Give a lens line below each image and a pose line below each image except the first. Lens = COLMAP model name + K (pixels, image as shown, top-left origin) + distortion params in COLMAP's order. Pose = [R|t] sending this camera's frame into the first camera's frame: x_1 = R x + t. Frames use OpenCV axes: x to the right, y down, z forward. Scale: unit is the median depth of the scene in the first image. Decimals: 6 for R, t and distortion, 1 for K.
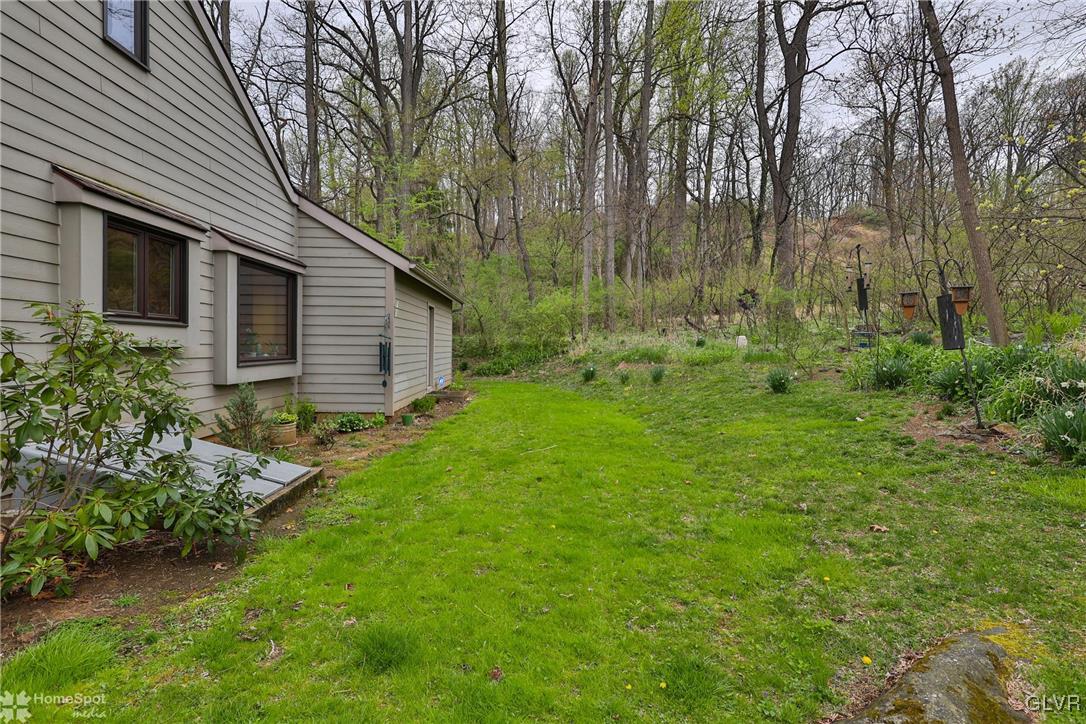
lens RADIAL K [[536.4, 0, 543.1], [0, 536.4, 355.8], [0, 0, 1]] dist [0.001436, 0.000087]
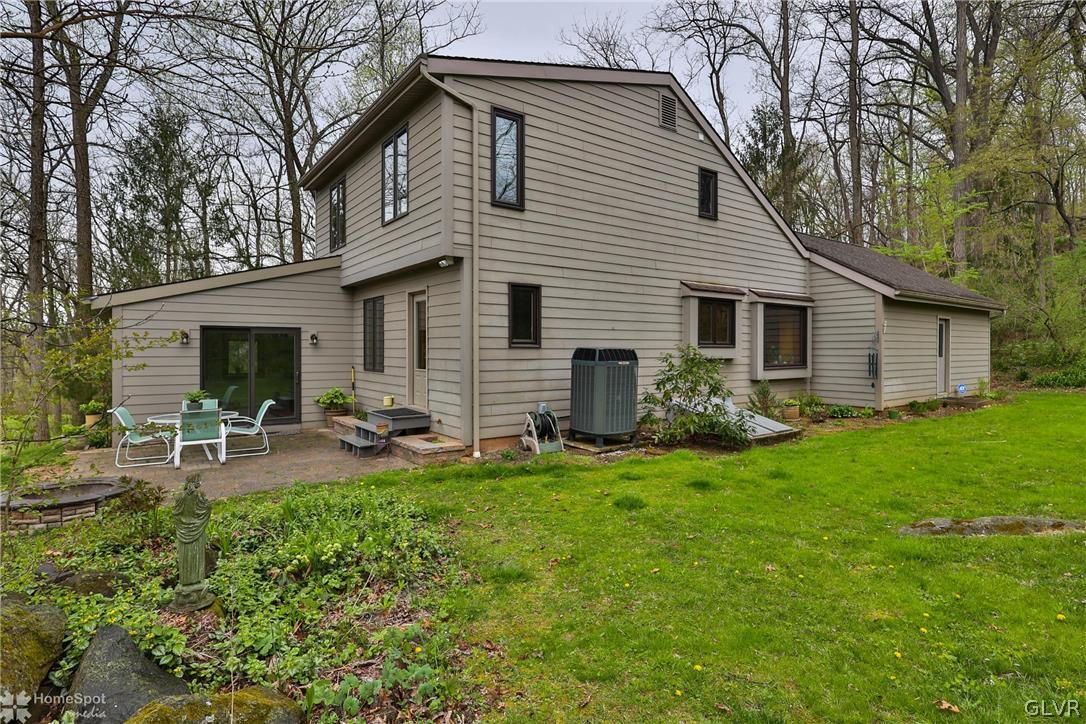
lens RADIAL K [[536.4, 0, 542.1], [0, 536.4, 357.6], [0, 0, 1]] dist [0.001436, 0.000087]
pose [[0.556192, -0.000909, -0.831054, 0.437249], [-0.006602, 0.999963, -0.005512, -0.003432], [0.831028, 0.008552, 0.556165, -0.504640]]
